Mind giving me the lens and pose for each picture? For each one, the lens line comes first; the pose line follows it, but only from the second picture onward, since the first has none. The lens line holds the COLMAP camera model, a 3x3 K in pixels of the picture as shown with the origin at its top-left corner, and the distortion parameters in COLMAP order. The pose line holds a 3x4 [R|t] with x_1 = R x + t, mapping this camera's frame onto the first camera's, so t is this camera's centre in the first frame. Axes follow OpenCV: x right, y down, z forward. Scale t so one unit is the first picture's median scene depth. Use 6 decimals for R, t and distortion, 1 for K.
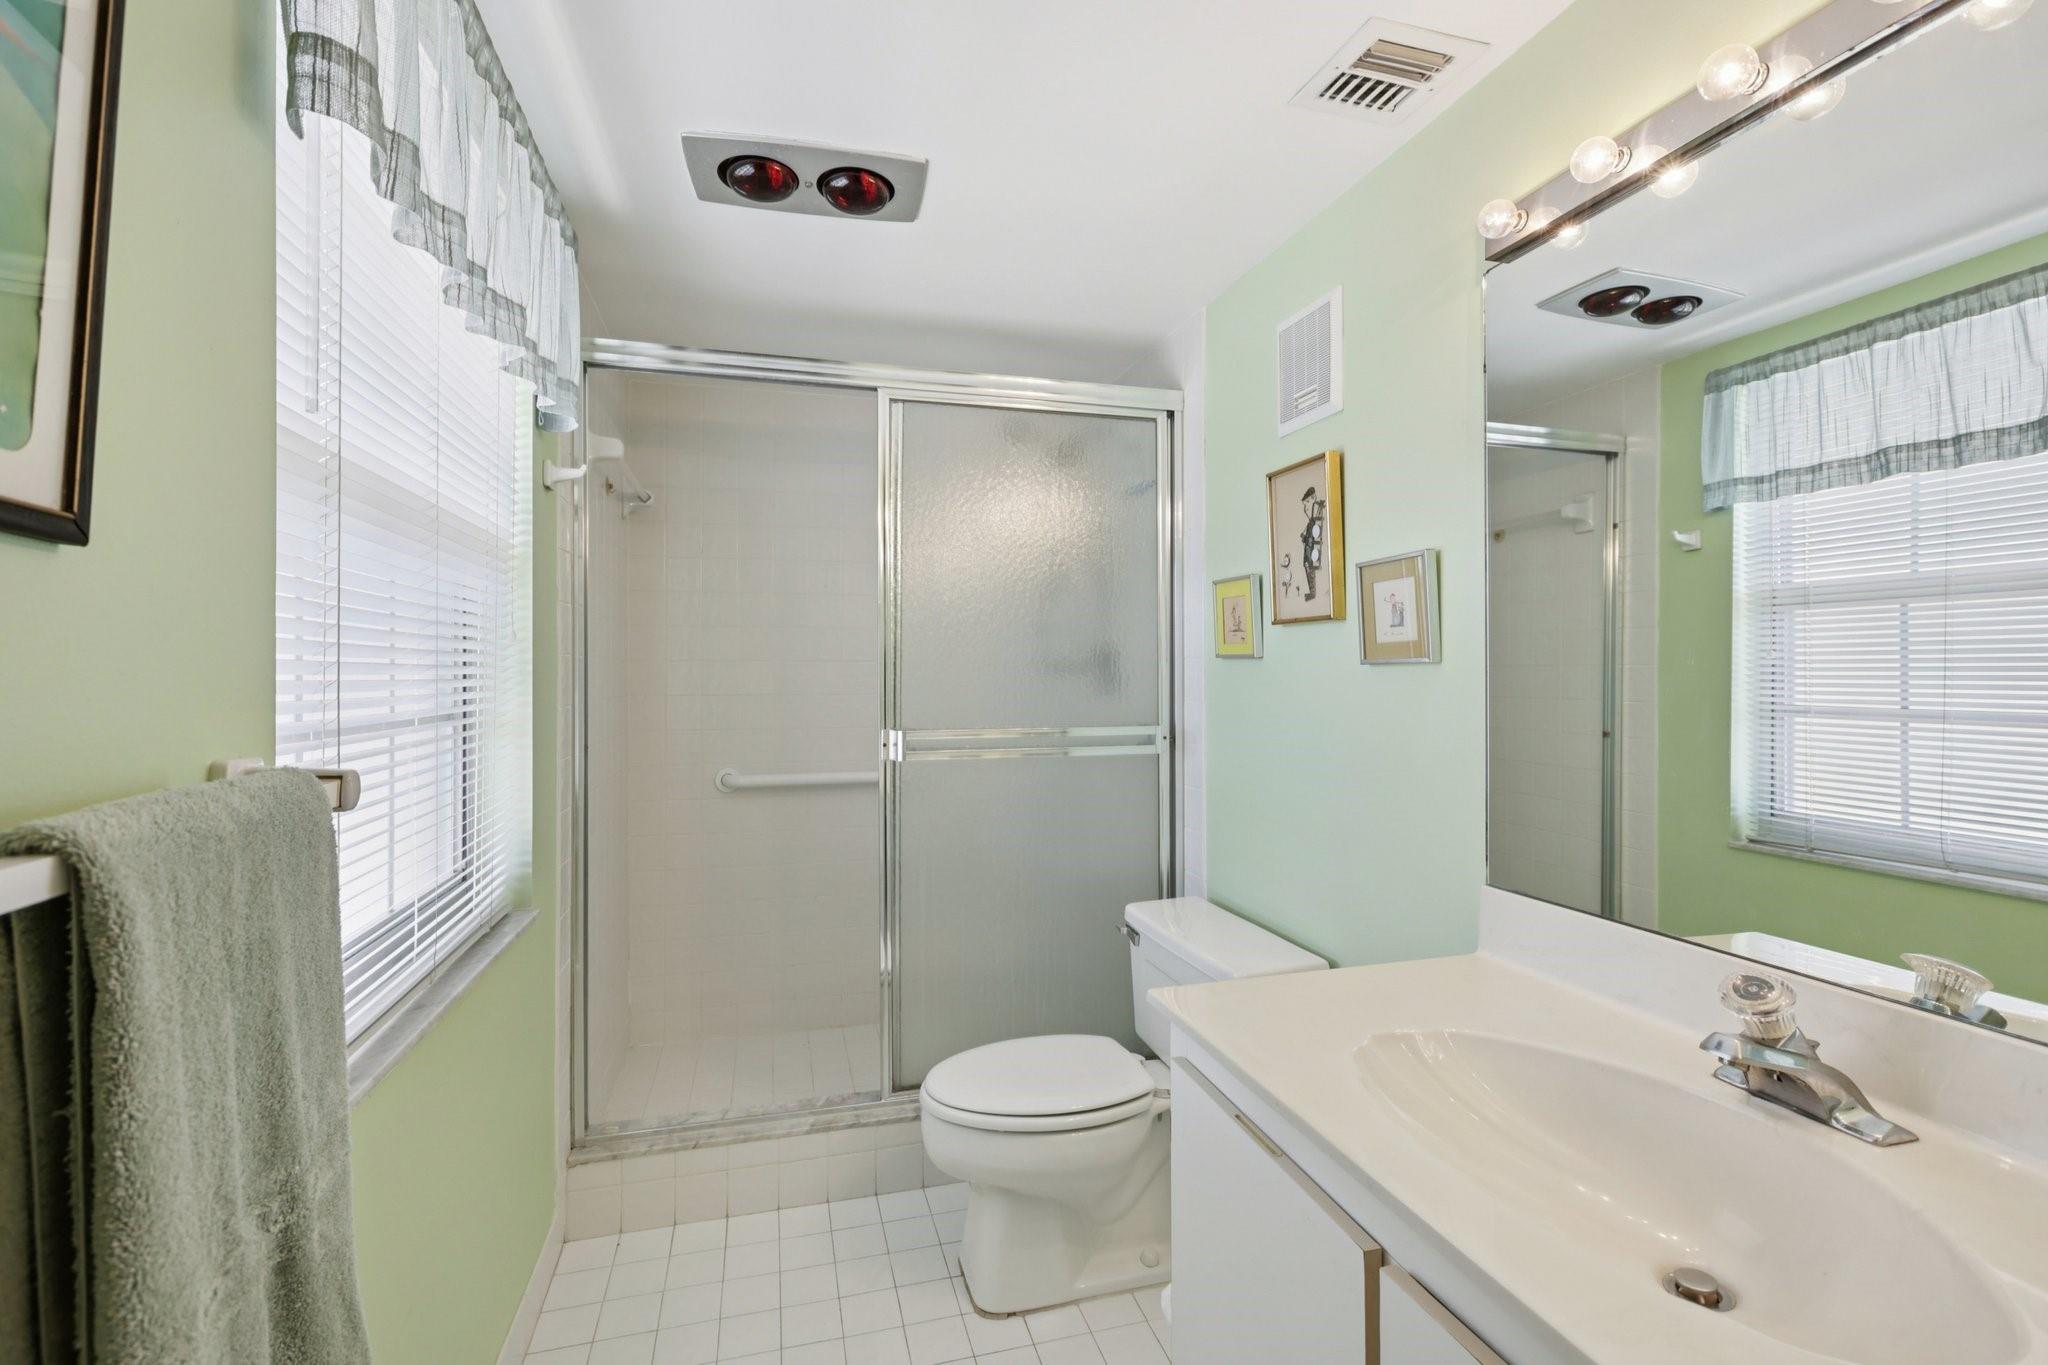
lens RADIAL K [[917.4, 0, 1023.4], [0, 917.4, 665.4], [0, 0, 1]] dist [-0.005257, 0.002719]
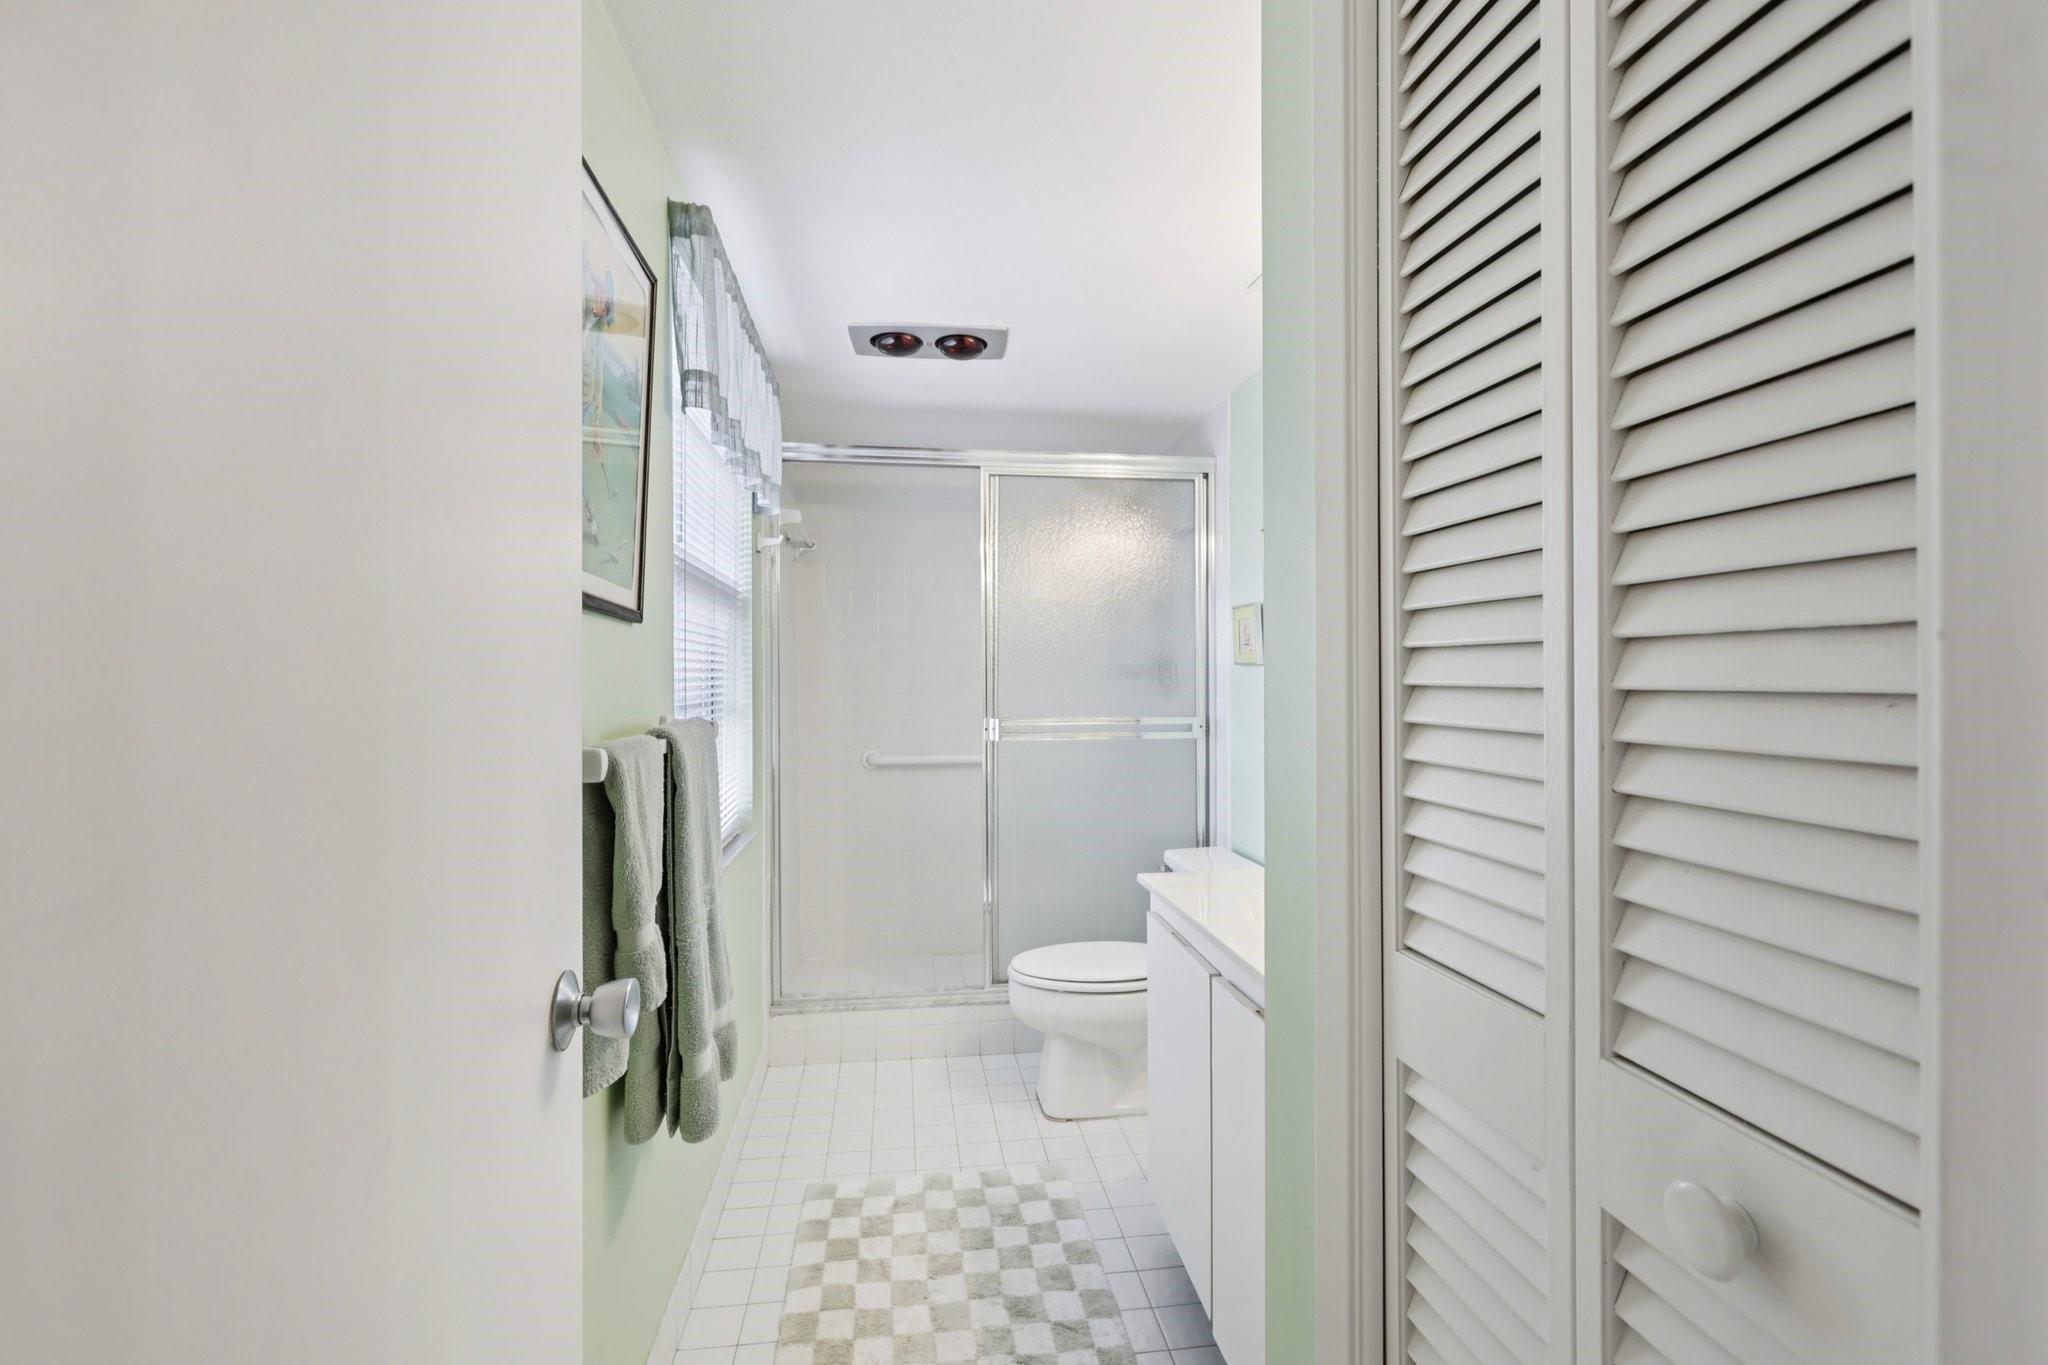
lens RADIAL K [[917.4, 0, 1028.7], [0, 917.4, 679.5], [0, 0, 1]] dist [-0.005257, 0.002719]
pose [[0.991717, -0.000722, -0.128437, 0.094252], [0.001958, 0.999953, 0.009494, 0.000068], [0.128424, -0.009667, 0.991672, -0.373333]]
